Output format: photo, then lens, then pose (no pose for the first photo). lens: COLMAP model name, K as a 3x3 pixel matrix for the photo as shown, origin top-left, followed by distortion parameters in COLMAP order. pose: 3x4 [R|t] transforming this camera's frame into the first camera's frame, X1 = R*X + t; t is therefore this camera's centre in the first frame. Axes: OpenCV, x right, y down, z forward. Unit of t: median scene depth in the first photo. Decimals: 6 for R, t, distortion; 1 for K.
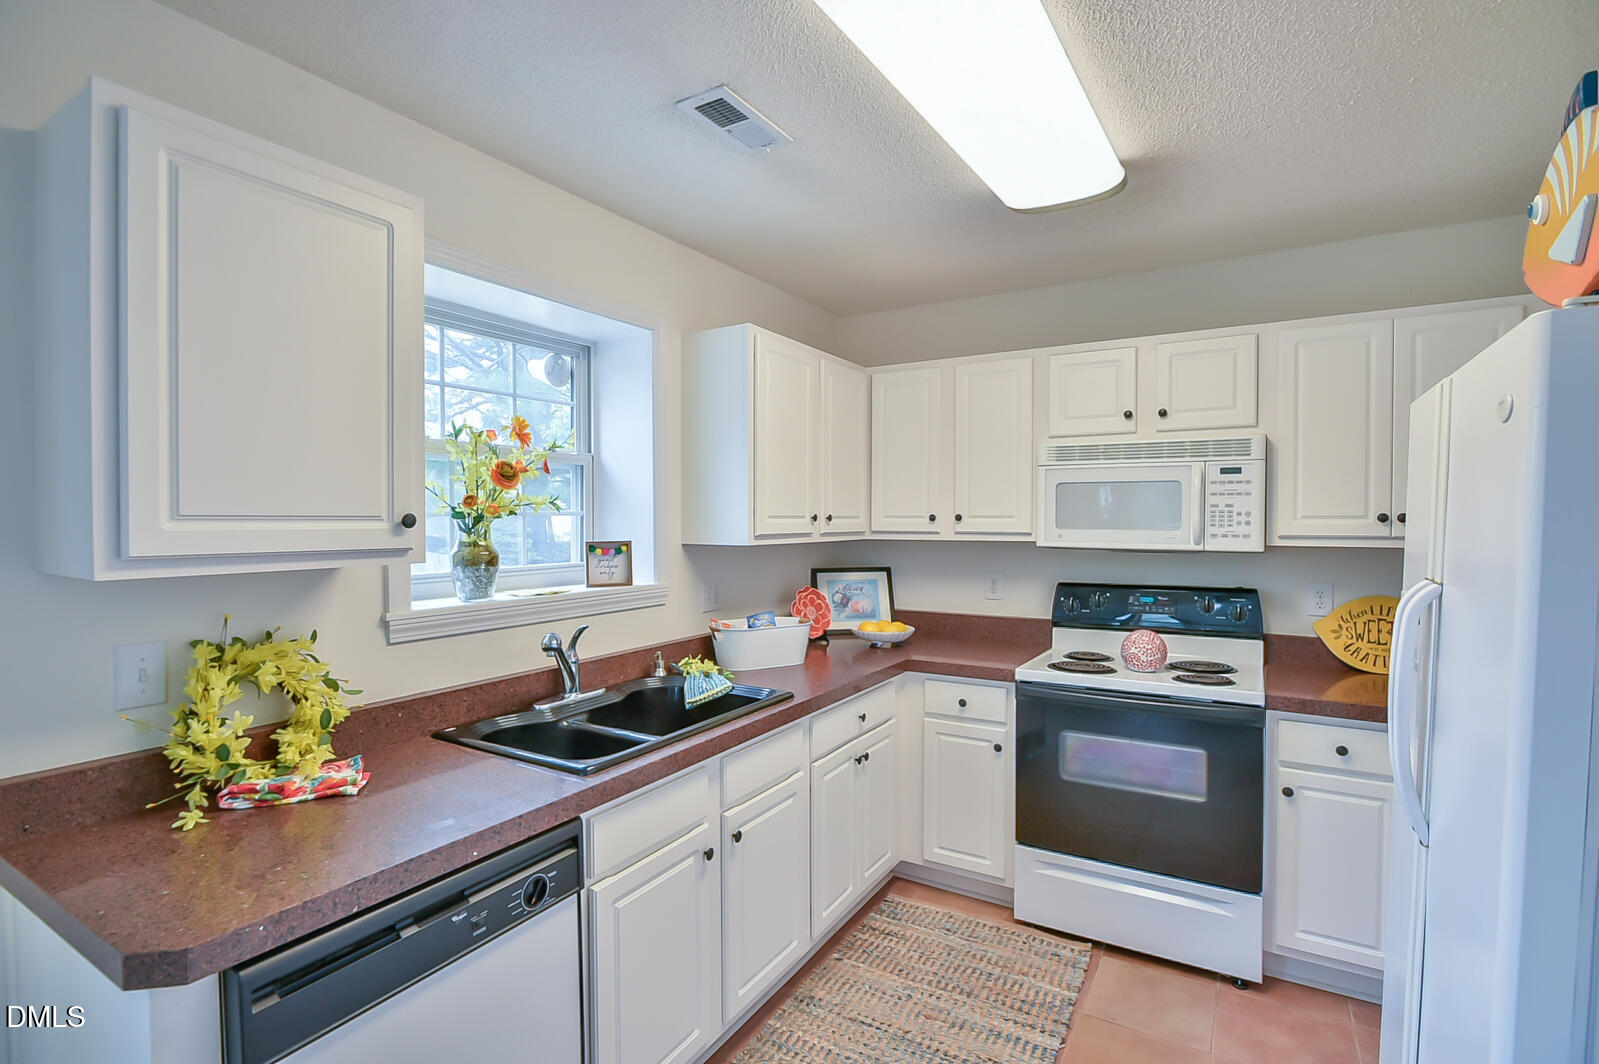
lens RADIAL K [[759.0, 0, 800.0], [0, 759.0, 534.8], [0, 0, 1]] dist [0.000591, 0.000700]
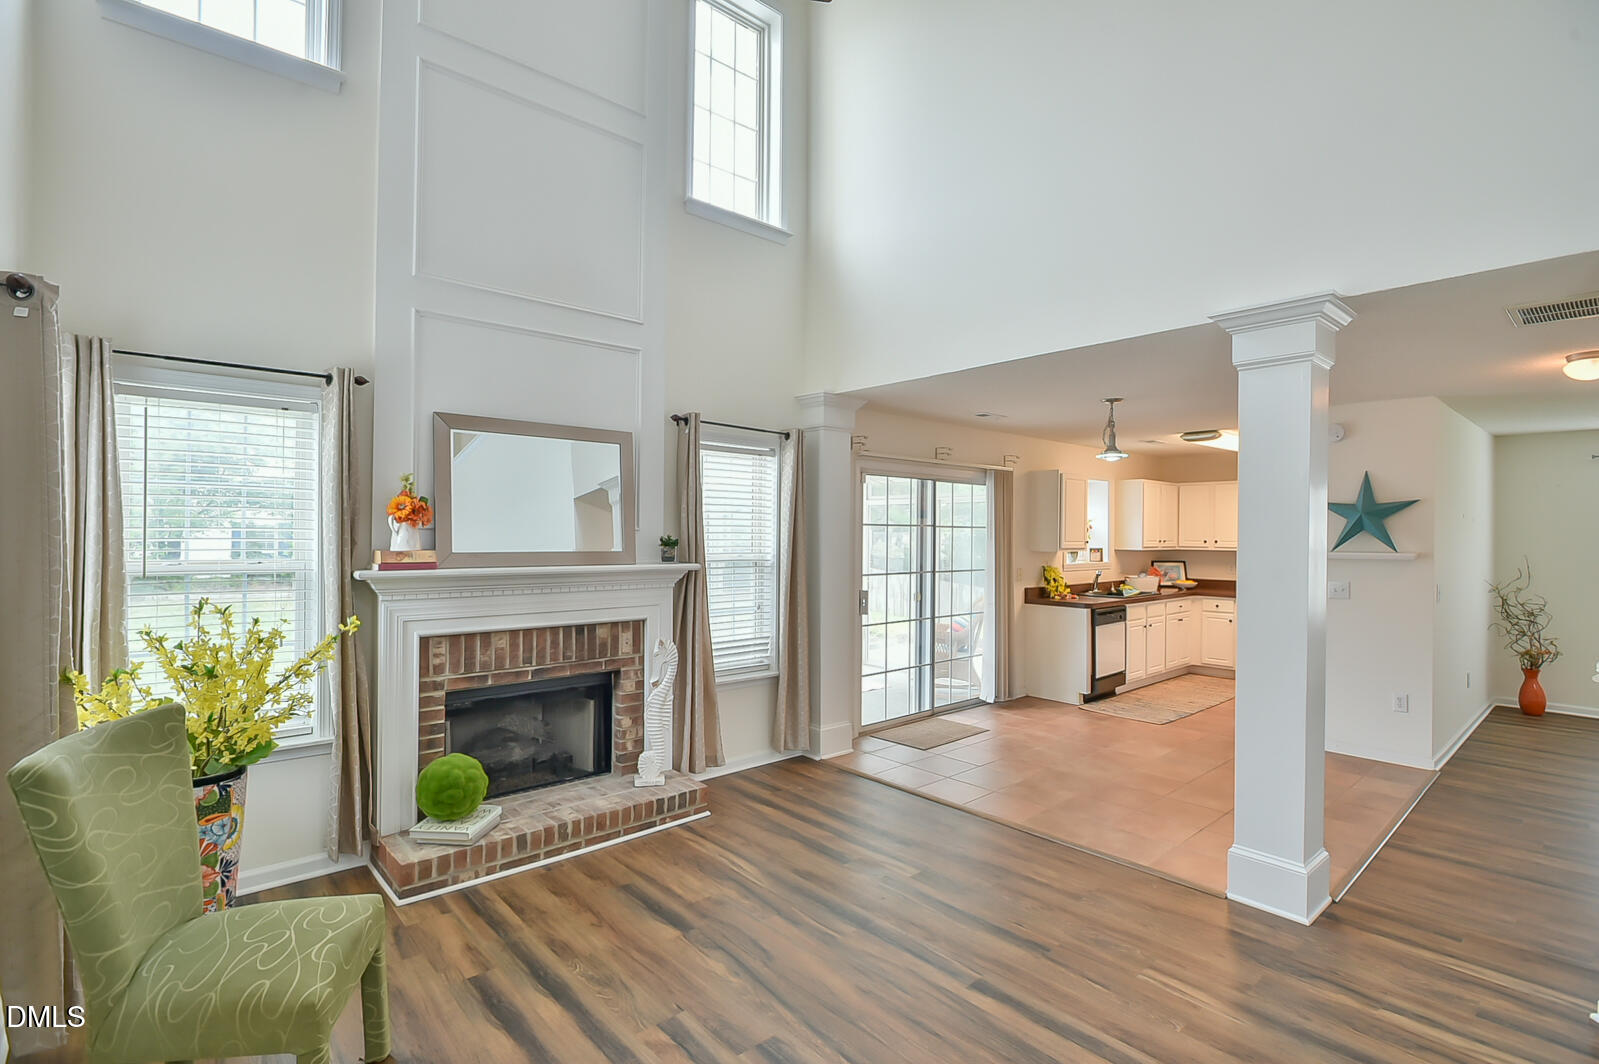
lens RADIAL K [[759.0, 0, 794.9], [0, 759.0, 531.4], [0, 0, 1]] dist [0.000591, 0.000700]
pose [[0.956505, 0.006947, -0.291632, -0.466608], [-0.015622, 0.999502, -0.027426, 0.041248], [0.291296, 0.030789, 0.956137, -2.169940]]
